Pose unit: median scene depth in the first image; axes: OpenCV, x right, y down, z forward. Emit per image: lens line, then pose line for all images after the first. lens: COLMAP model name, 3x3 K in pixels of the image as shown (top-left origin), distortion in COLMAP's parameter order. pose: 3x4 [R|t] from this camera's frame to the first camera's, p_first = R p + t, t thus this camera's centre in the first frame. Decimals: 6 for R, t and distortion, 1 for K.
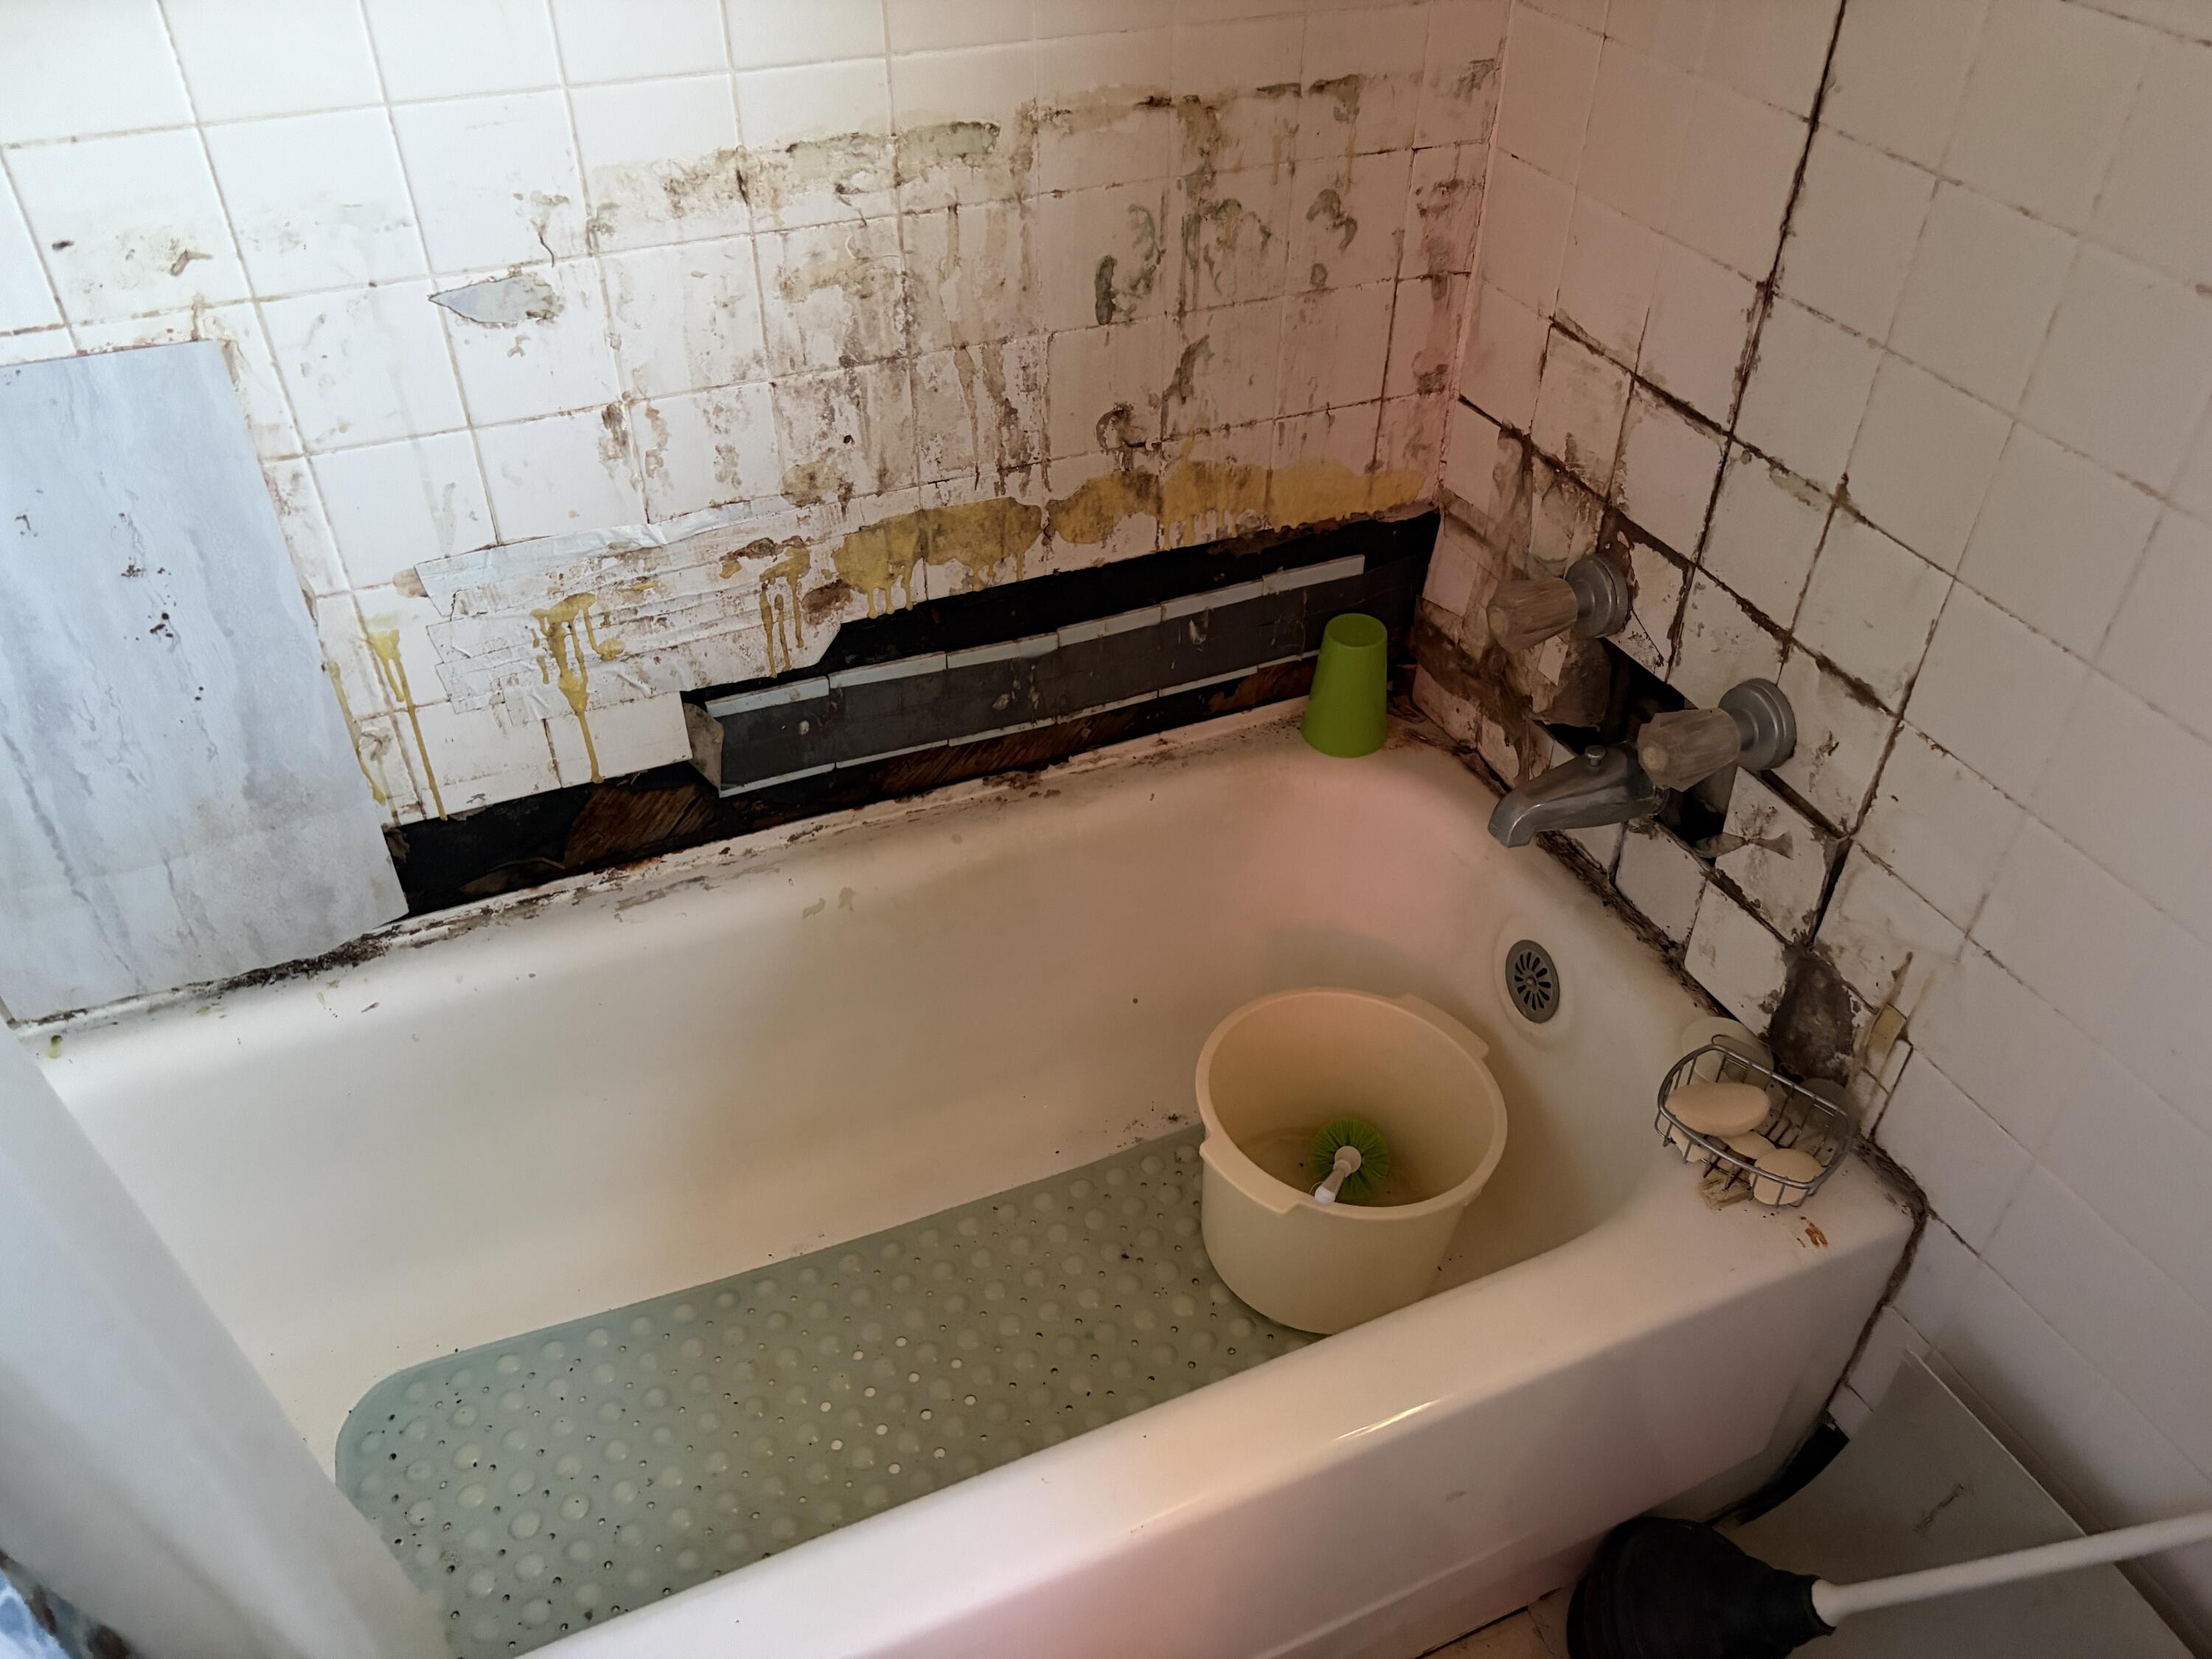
lens RADIAL K [[1709.7, 0, 1114.5], [0, 1709.7, 866.3], [0, 0, 1]] dist [0.024593, -0.002524]
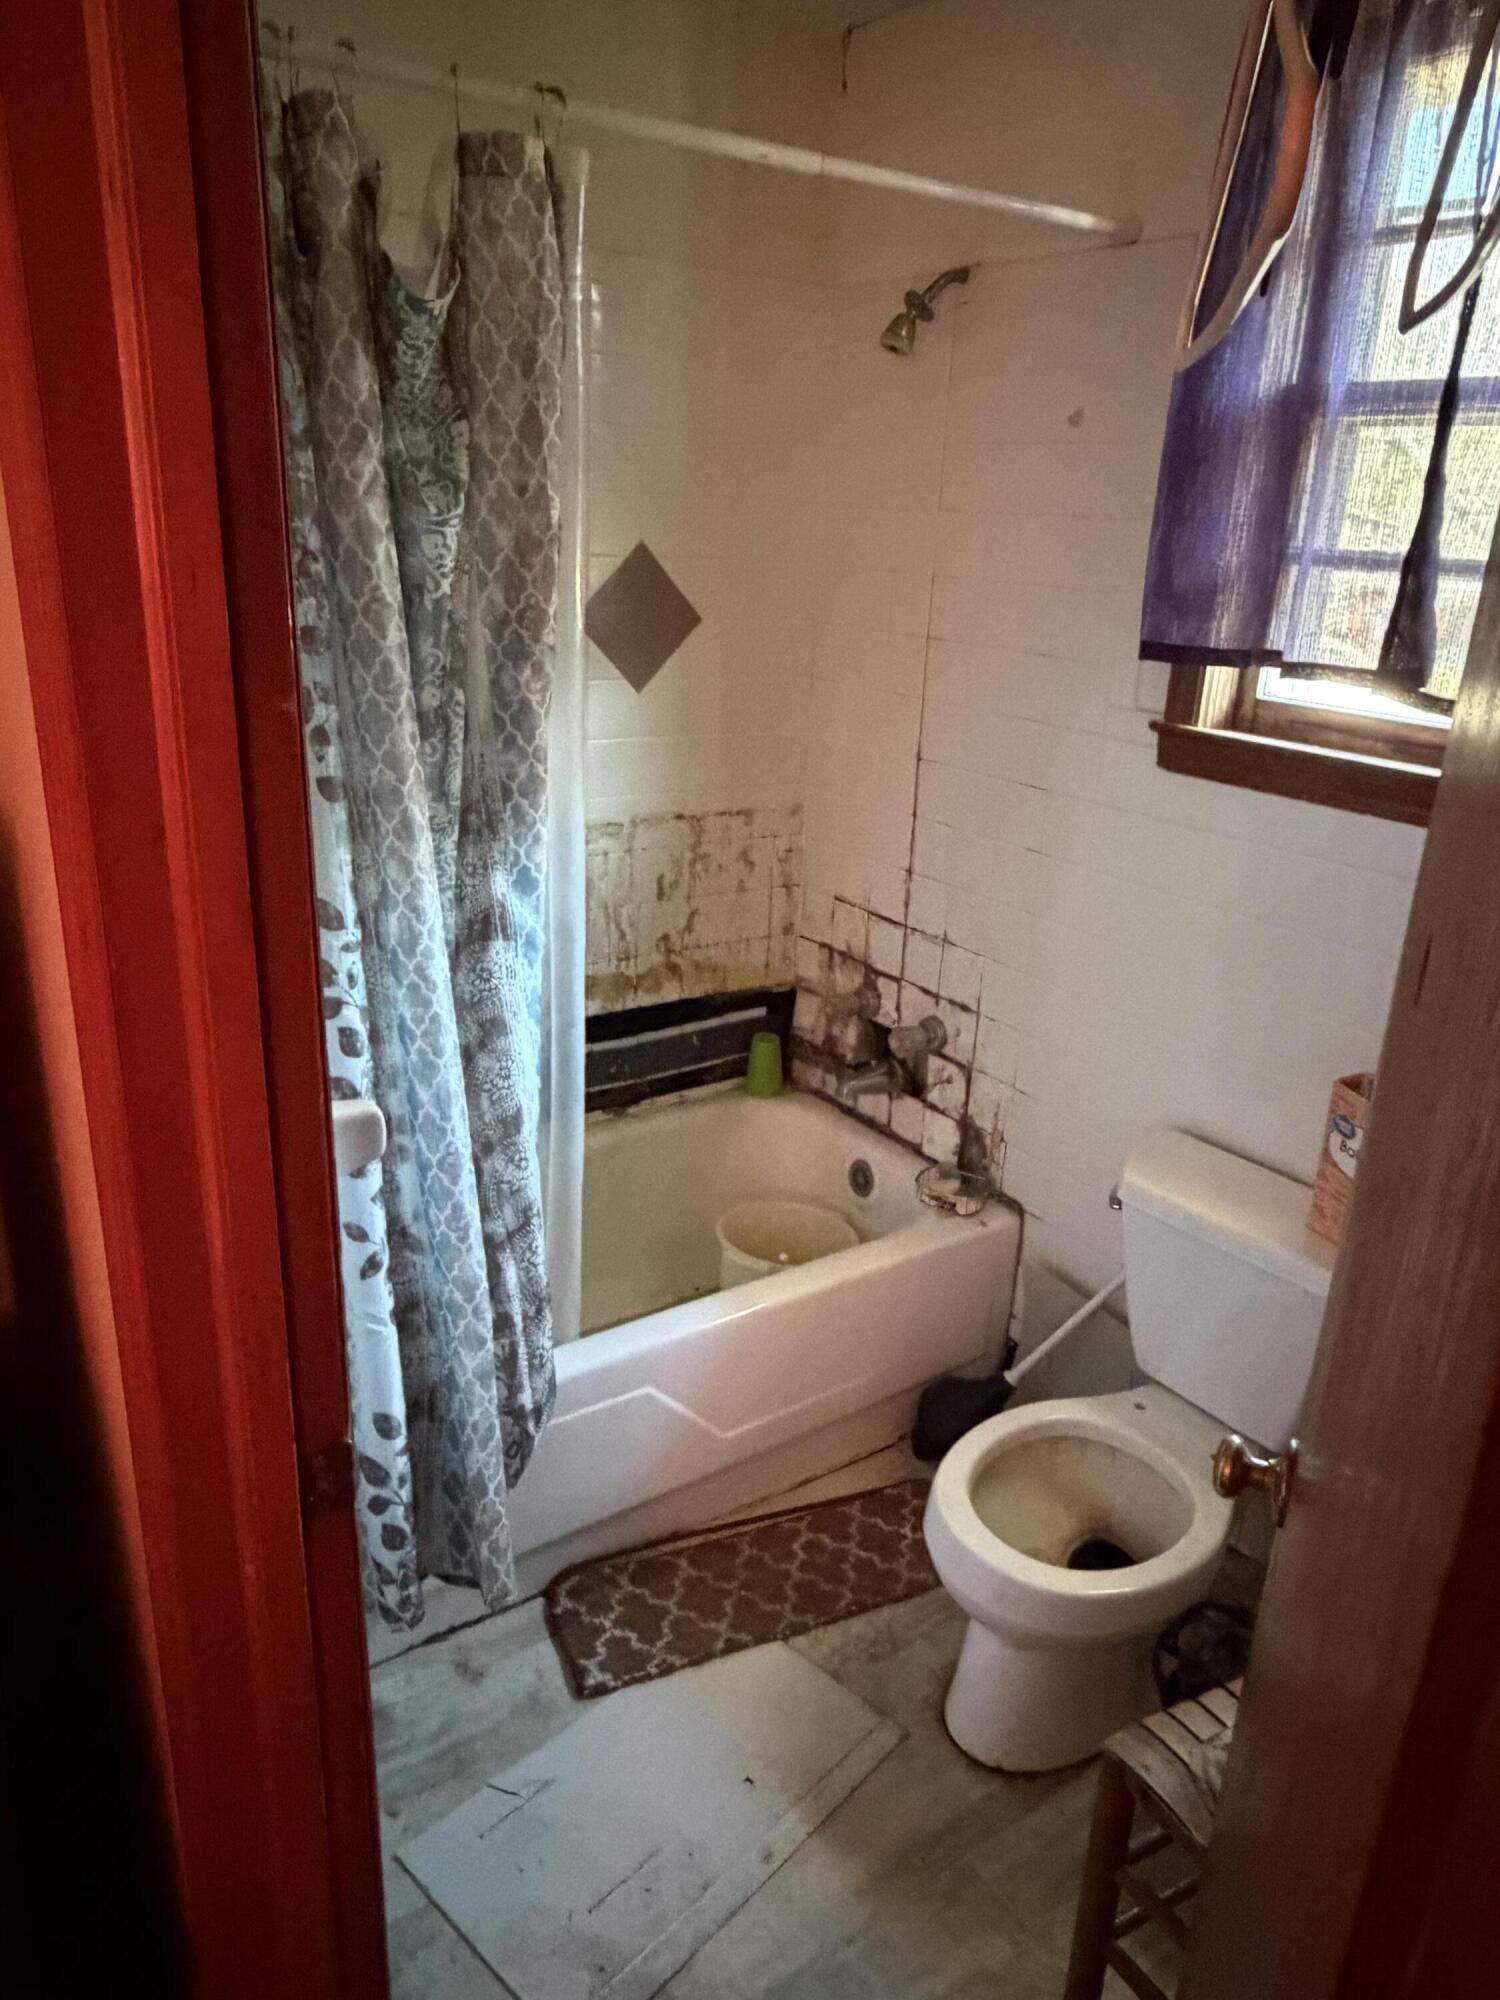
lens RADIAL K [[1359.8, 0, 750.0], [0, 1359.8, 1000.0], [0, 0, 1]] dist [0.000072, -0.000006]
pose [[0.982543, -0.035216, 0.182674, -0.234031], [0.095867, 0.937352, -0.334934, 0.473610], [-0.159435, 0.346599, 0.924364, -0.761698]]
